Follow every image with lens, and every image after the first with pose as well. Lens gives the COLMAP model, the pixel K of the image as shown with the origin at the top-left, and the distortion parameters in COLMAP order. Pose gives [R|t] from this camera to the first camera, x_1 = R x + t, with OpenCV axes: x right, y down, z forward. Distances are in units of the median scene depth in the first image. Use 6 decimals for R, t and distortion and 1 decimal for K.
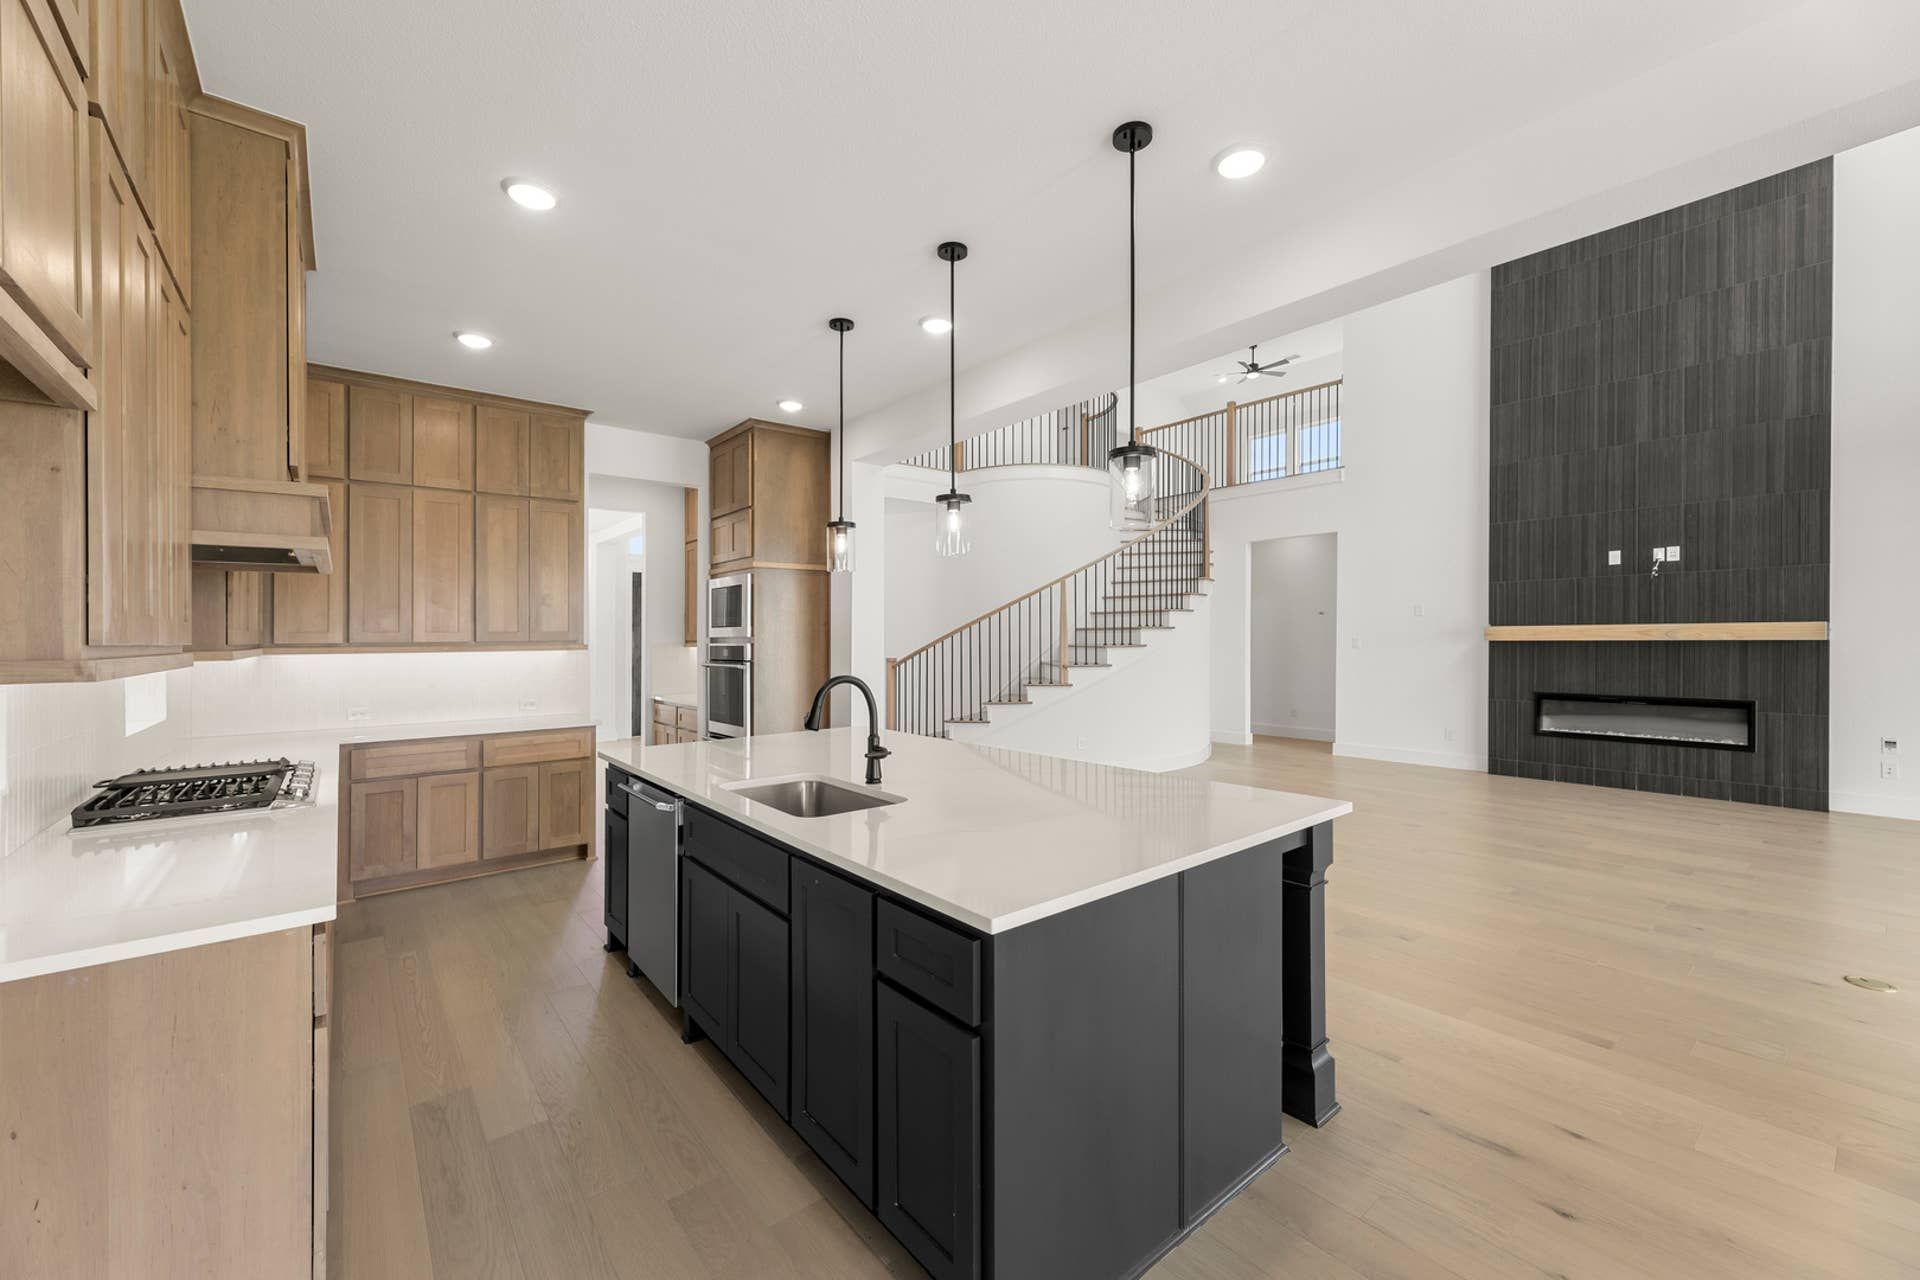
lens RADIAL K [[740.1, 0, 954.3], [0, 740.1, 643.2], [0, 0, 1]] dist [0.002896, 0.000378]
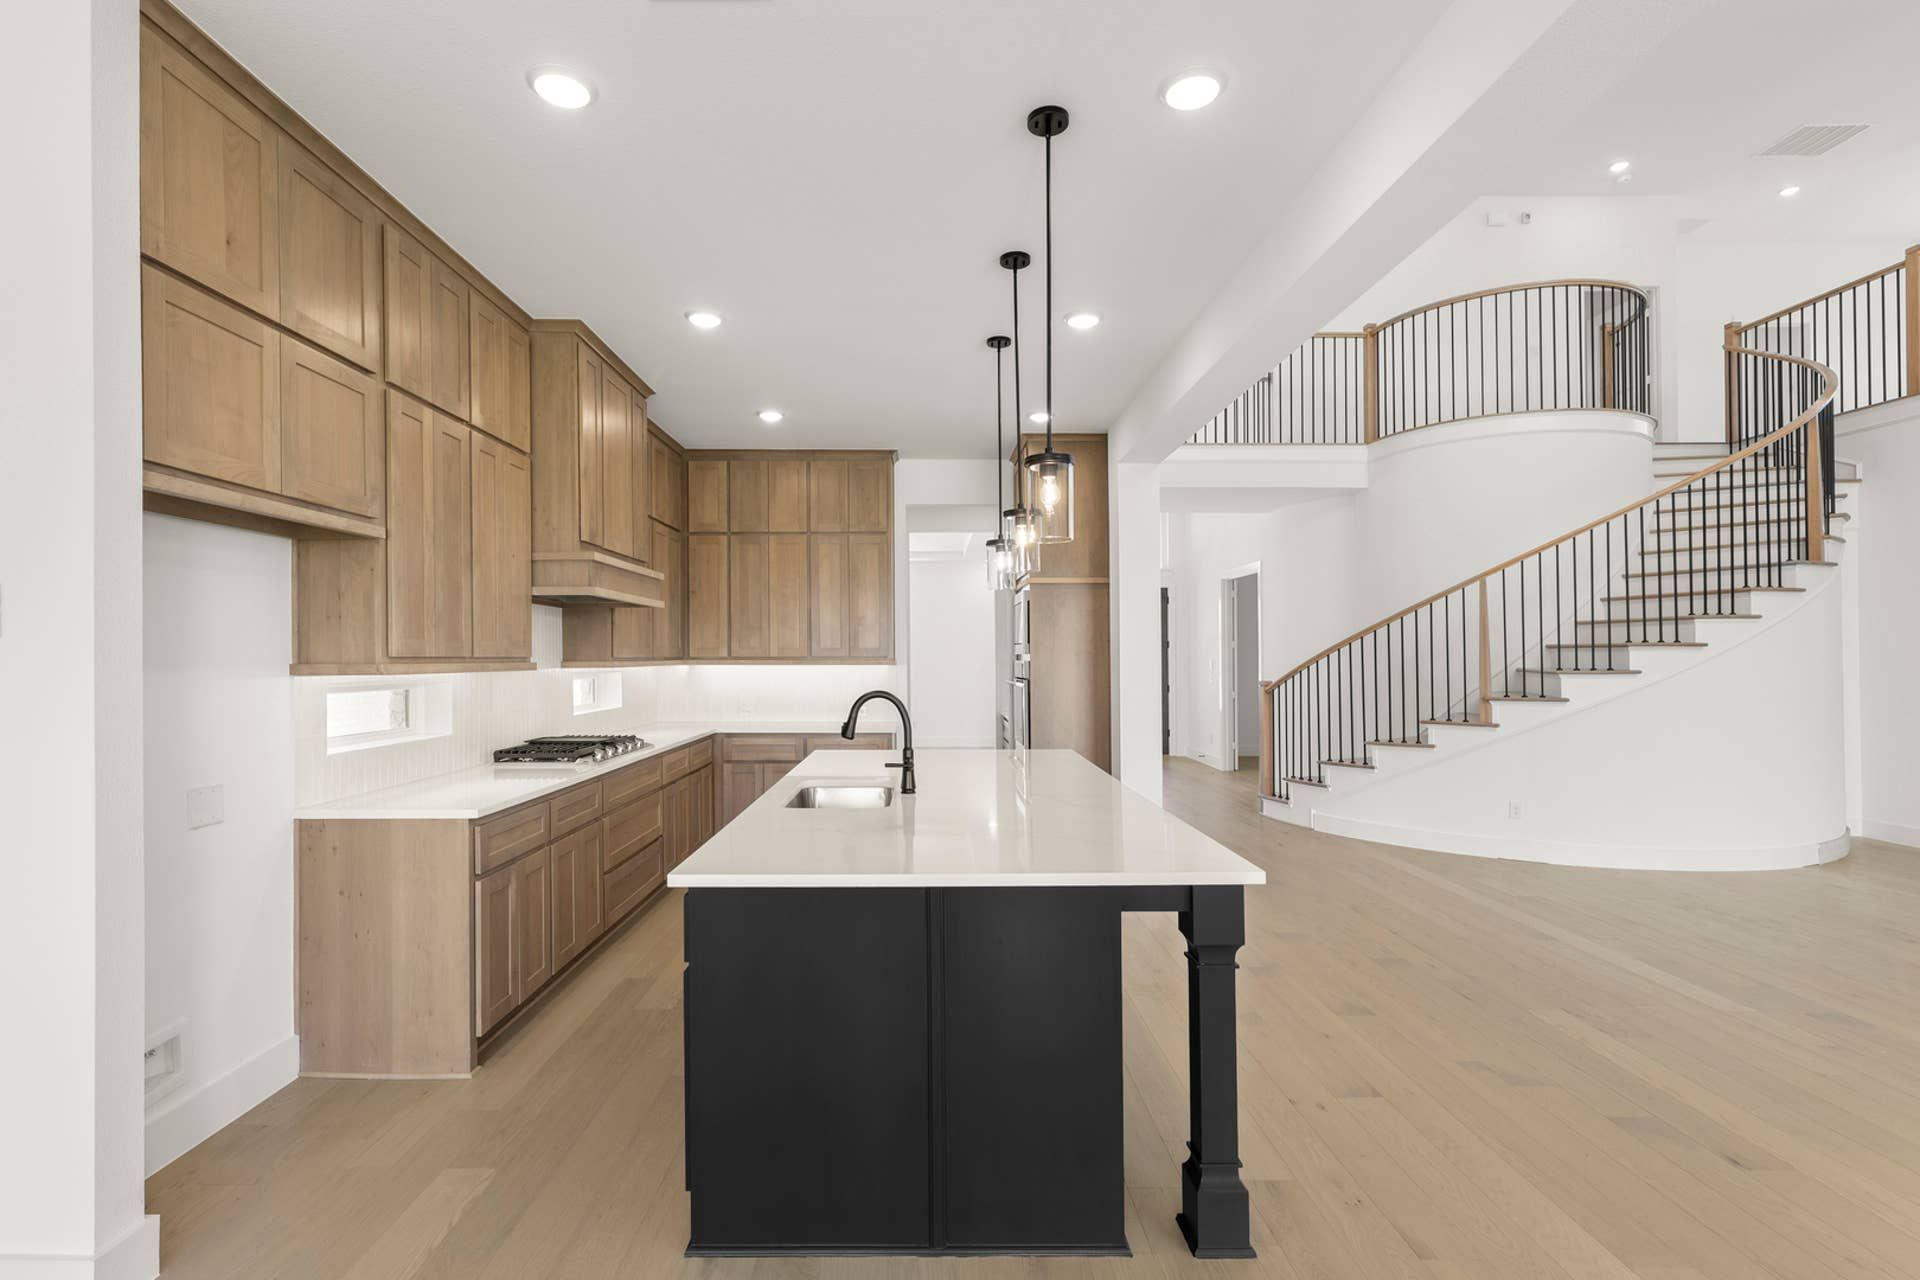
lens RADIAL K [[872.7, 0, 952.6], [0, 872.7, 658.3], [0, 0, 1]] dist [0.001433, 0.000016]
pose [[0.784048, 0.010983, -0.620603, 0.399415], [-0.012642, 0.999919, 0.001725, -0.004303], [0.620571, 0.006493, 0.784123, 0.030530]]
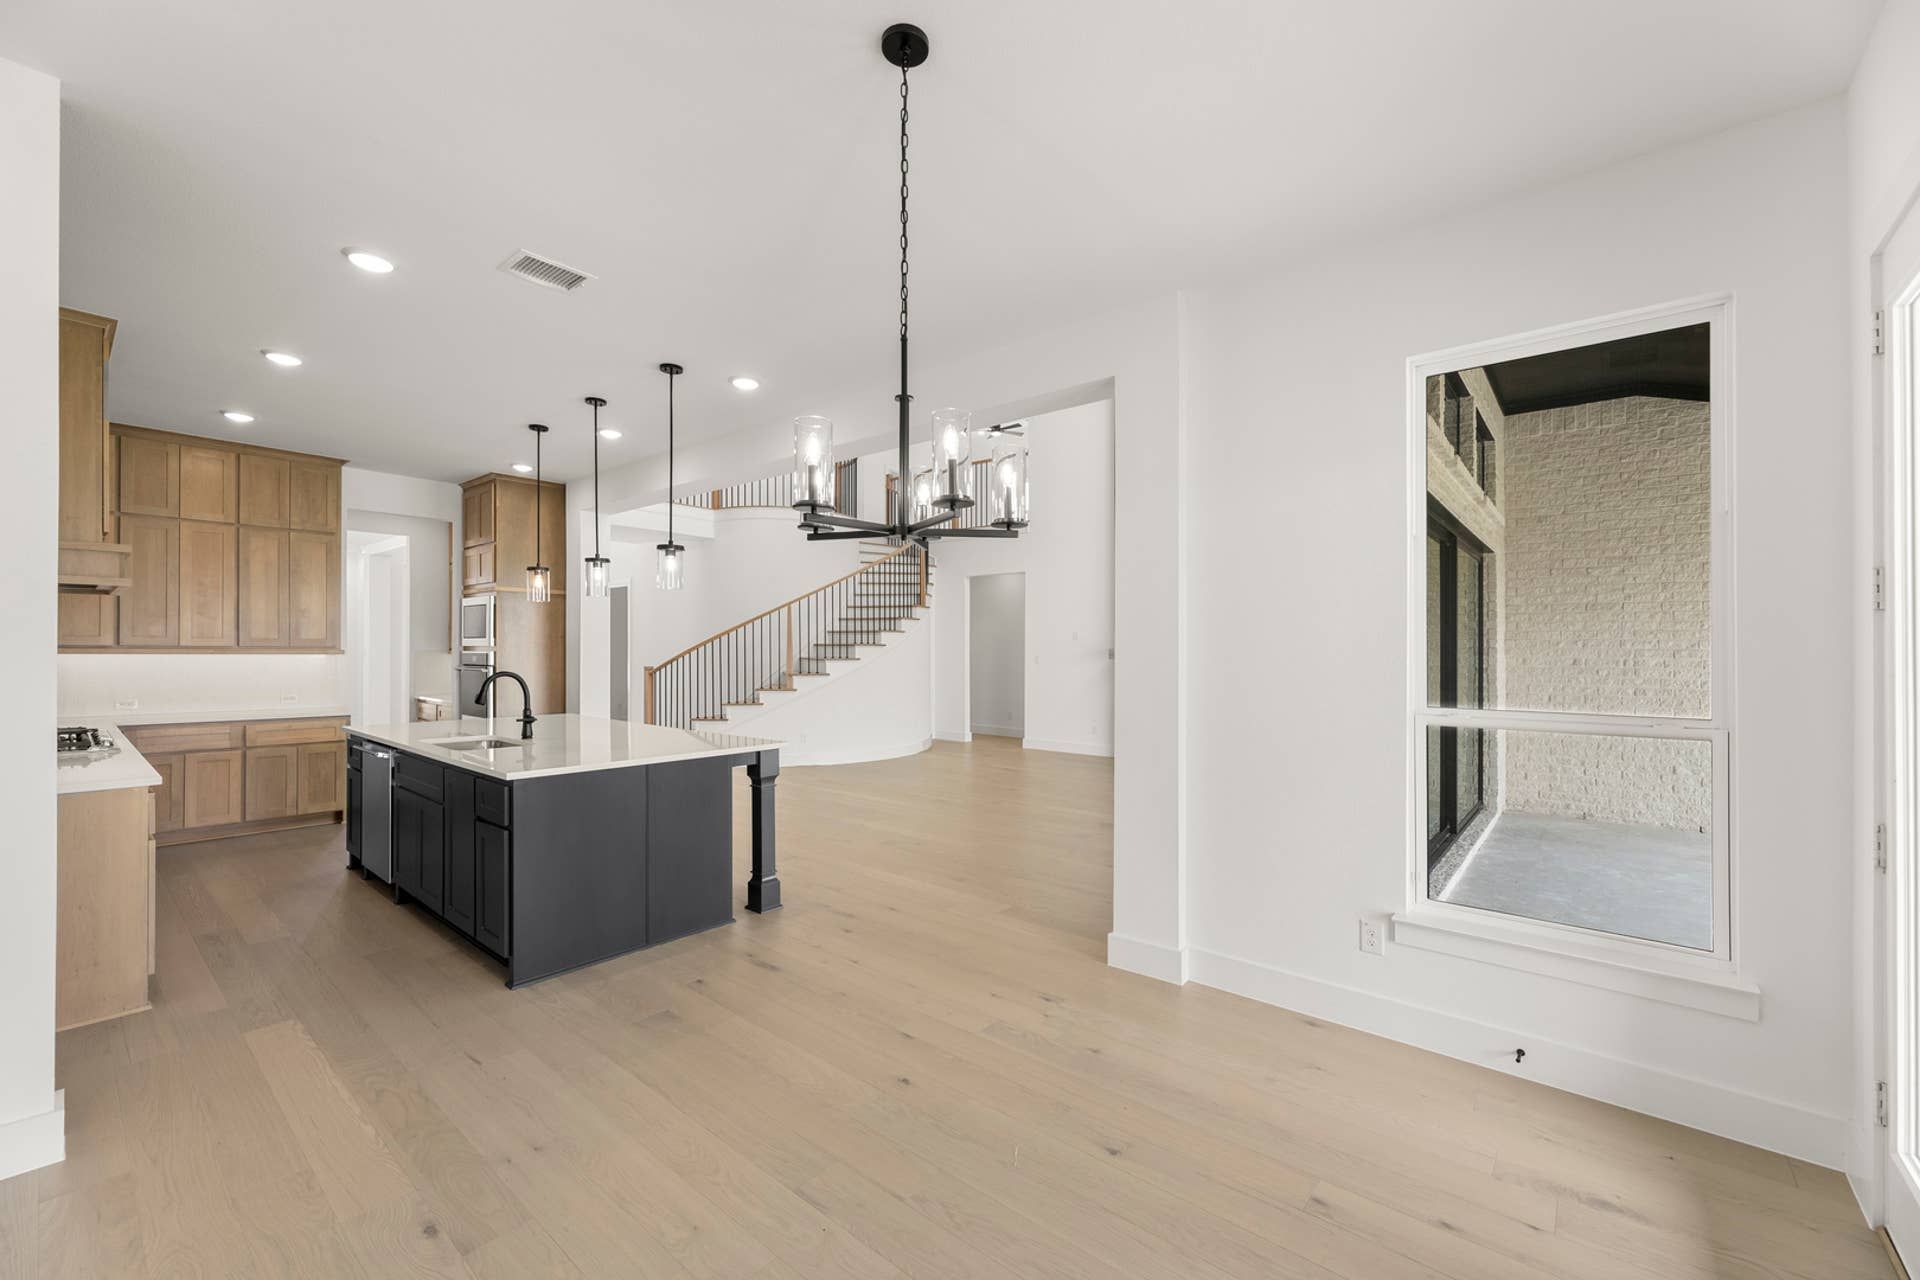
lens RADIAL K [[759.9, 0, 957.2], [0, 759.9, 670.2], [0, 0, 1]] dist [0.003124, 0.000410]
pose [[0.982695, 0.012755, 0.184792, 0.280665], [-0.015831, 0.999759, 0.015182, -0.000161], [-0.184554, -0.017845, 0.982660, -0.444878]]
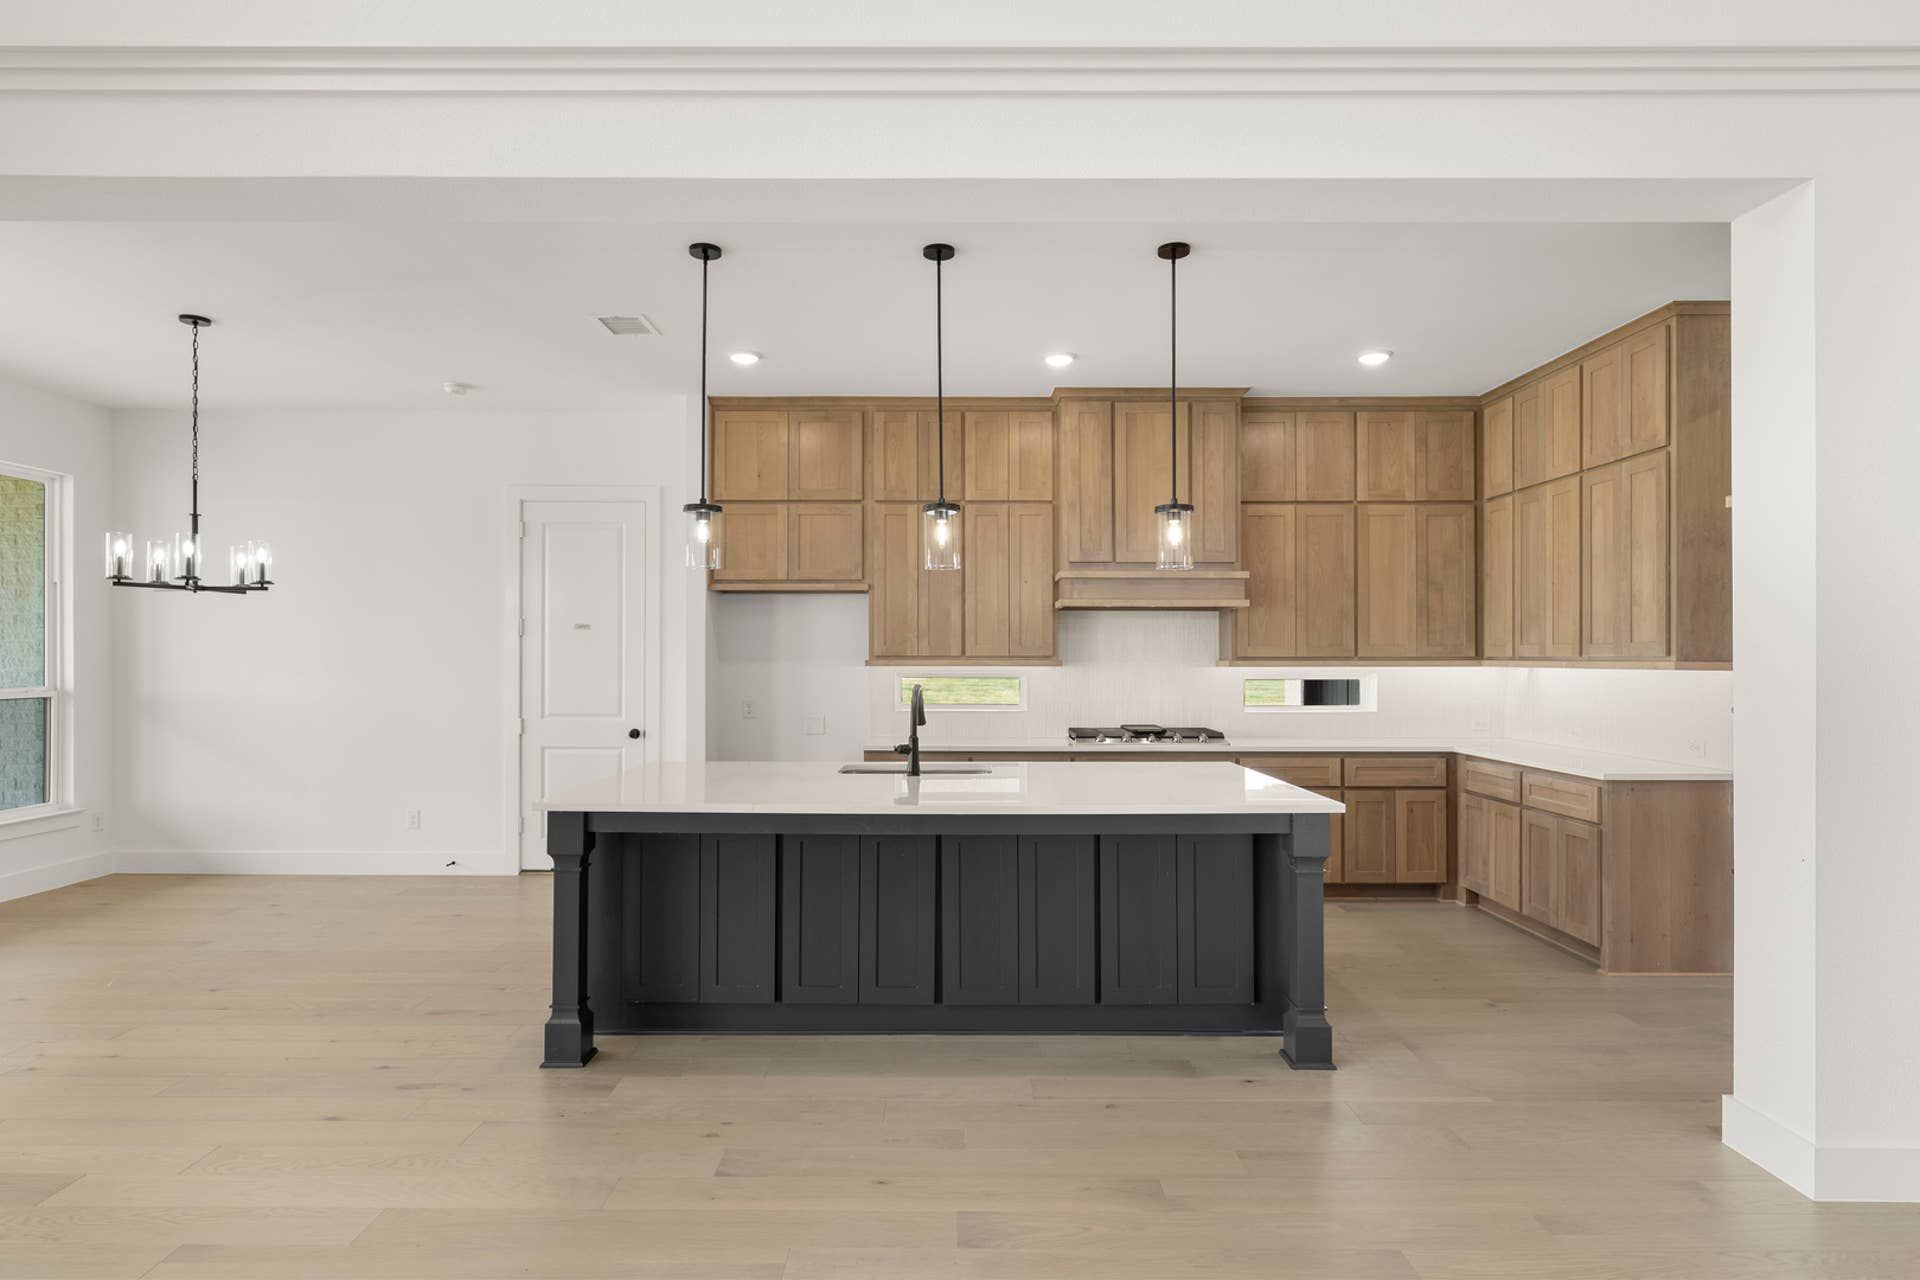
lens RADIAL K [[1019.9, 0, 972.2], [0, 1019.9, 651.1], [0, 0, 1]] dist [0.000193, 0.000687]
pose [[-0.633722, 0.005981, -0.773538, 0.610326], [-0.000771, 0.999965, 0.008363, -0.015538], [0.773560, 0.005897, -0.633695, 1.154272]]
